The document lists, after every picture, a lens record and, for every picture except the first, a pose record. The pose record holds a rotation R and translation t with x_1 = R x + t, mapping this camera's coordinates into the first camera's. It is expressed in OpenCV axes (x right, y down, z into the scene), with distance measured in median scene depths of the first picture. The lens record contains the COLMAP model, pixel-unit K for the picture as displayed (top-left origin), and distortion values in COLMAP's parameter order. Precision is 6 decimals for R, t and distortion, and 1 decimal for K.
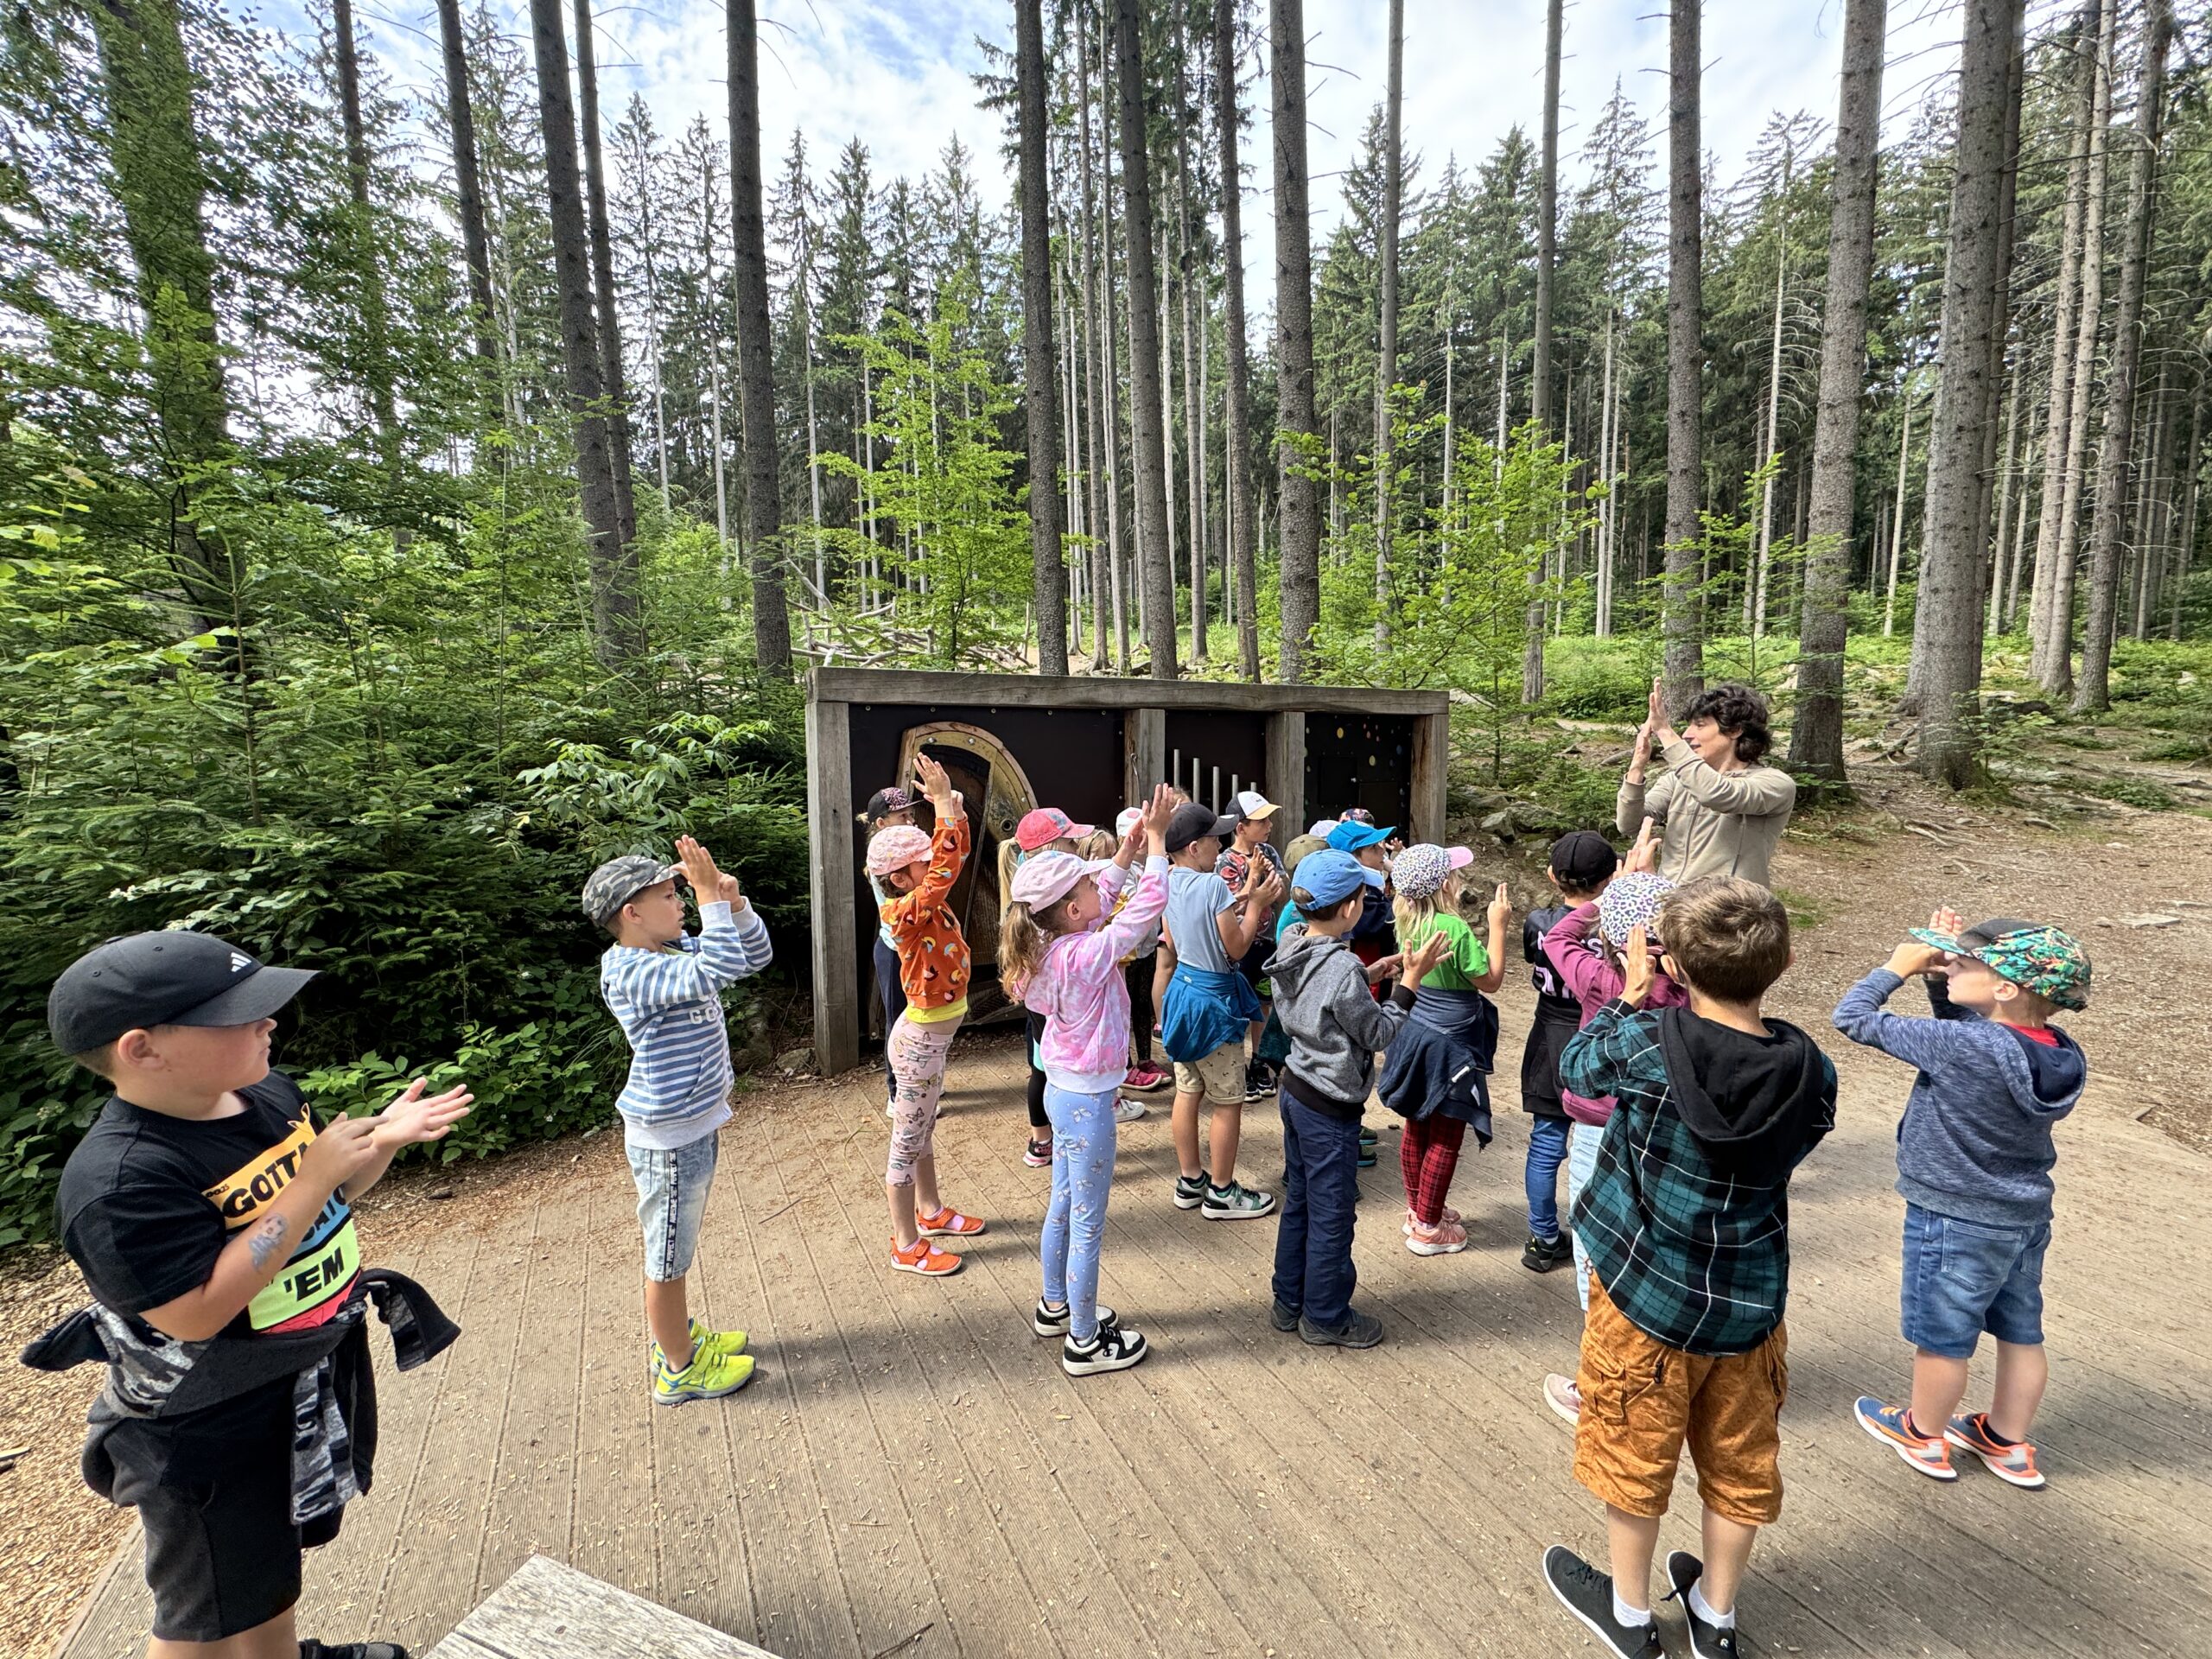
lens RADIAL K [[893.6, 0, 1106.0], [0, 893.6, 829.5], [0, 0, 1]] dist [0.000300, 0.000009]
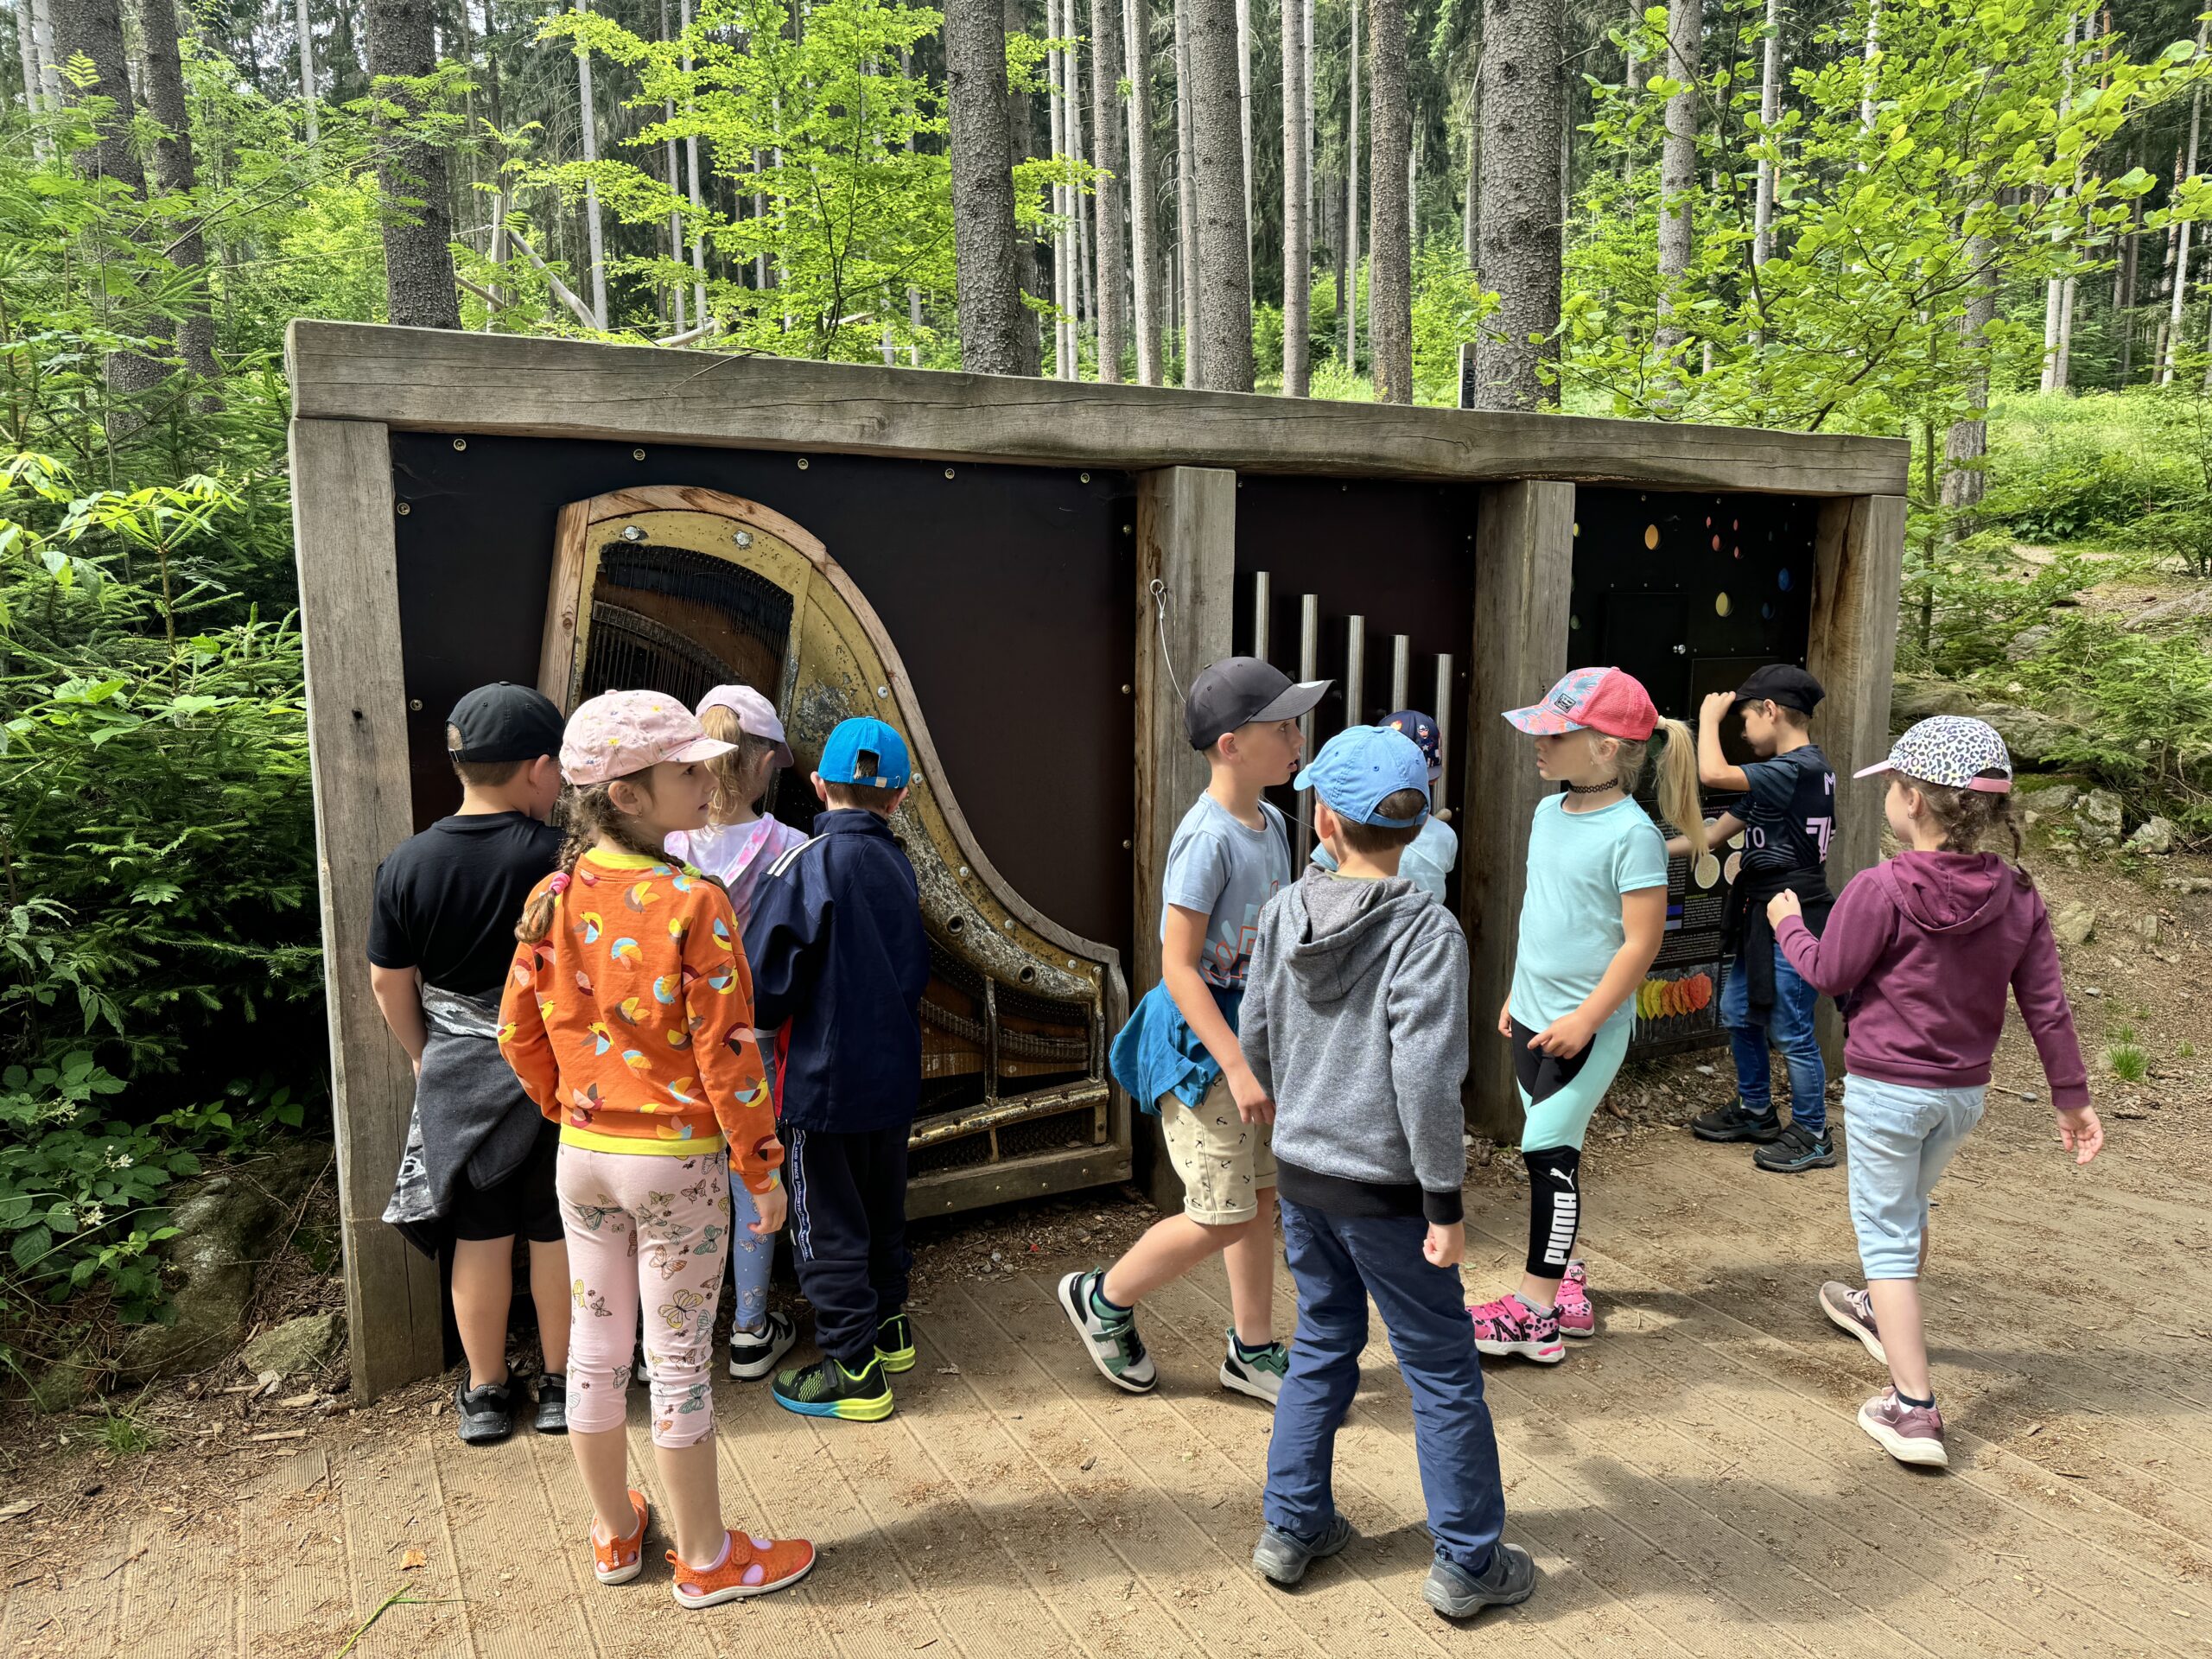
lens RADIAL K [[1585.8, 0, 1103.8], [0, 1585.8, 842.5], [0, 0, 1]] dist [0.092262, -0.093420]
pose [[0.999915, 0.006670, -0.011228, 0.006632], [-0.006032, 0.998417, 0.055922, -0.002490], [0.011583, -0.055849, 0.998372, 0.118710]]
